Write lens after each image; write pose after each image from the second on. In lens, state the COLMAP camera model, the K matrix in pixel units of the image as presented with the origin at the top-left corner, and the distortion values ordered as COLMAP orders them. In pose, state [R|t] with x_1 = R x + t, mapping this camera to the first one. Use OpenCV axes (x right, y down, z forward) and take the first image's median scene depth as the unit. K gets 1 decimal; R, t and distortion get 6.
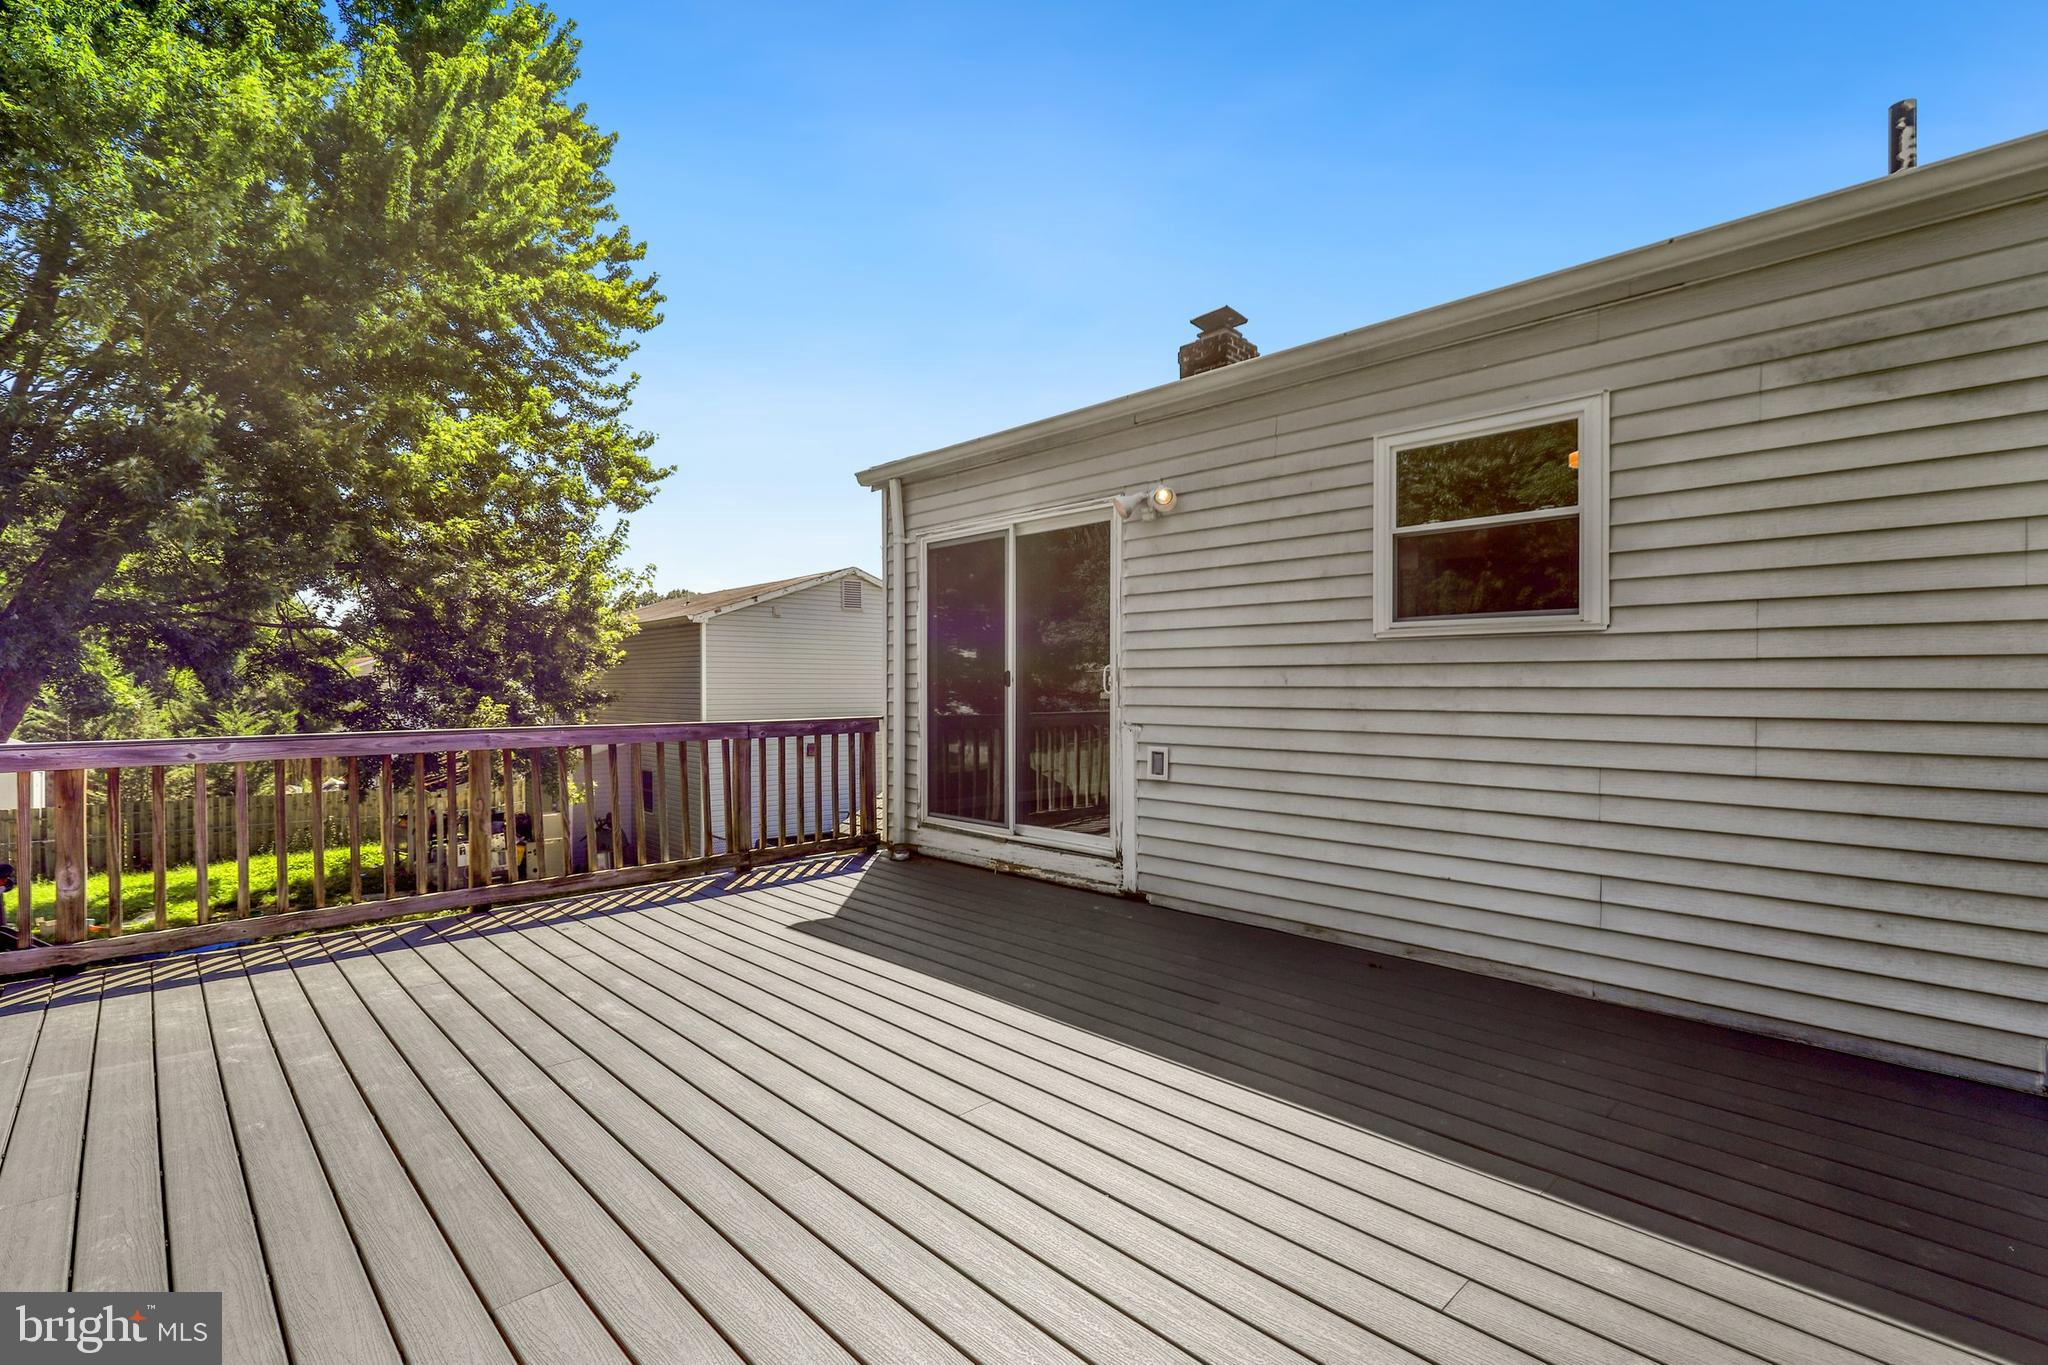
lens RADIAL K [[931.1, 0, 1014.3], [0, 931.1, 687.5], [0, 0, 1]] dist [-0.000219, 0.000568]
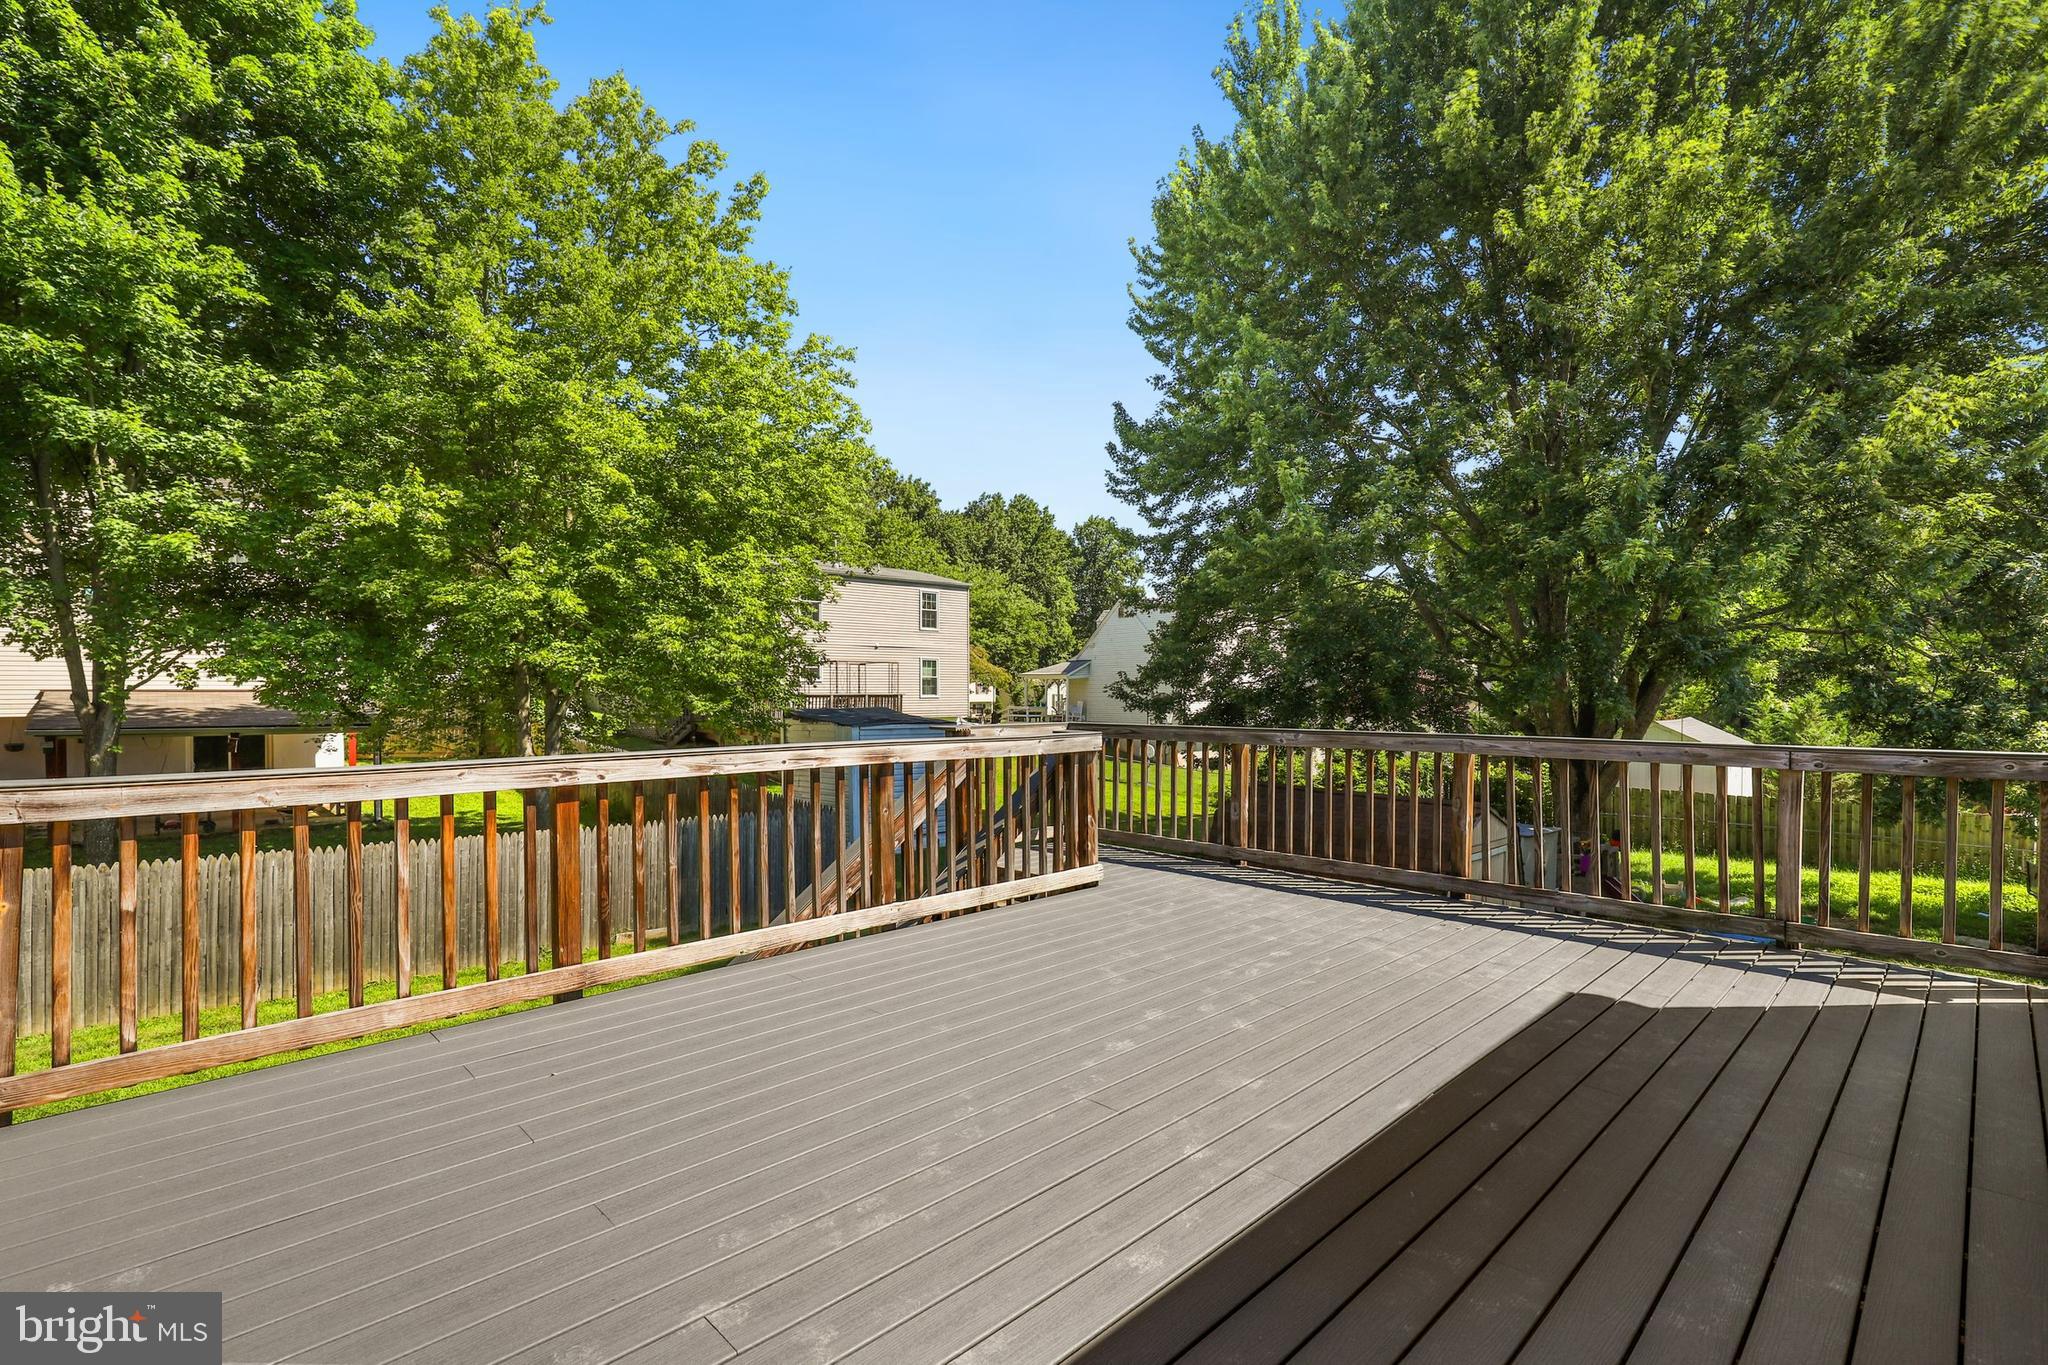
lens RADIAL K [[931.1, 0, 1060.4], [0, 931.1, 690.2], [0, 0, 1]] dist [-0.000219, 0.000568]
pose [[0.007237, 0.001937, -0.999972, 0.173830], [-0.005620, 0.999982, 0.001896, -0.004174], [0.999958, 0.005606, 0.007248, 0.154779]]
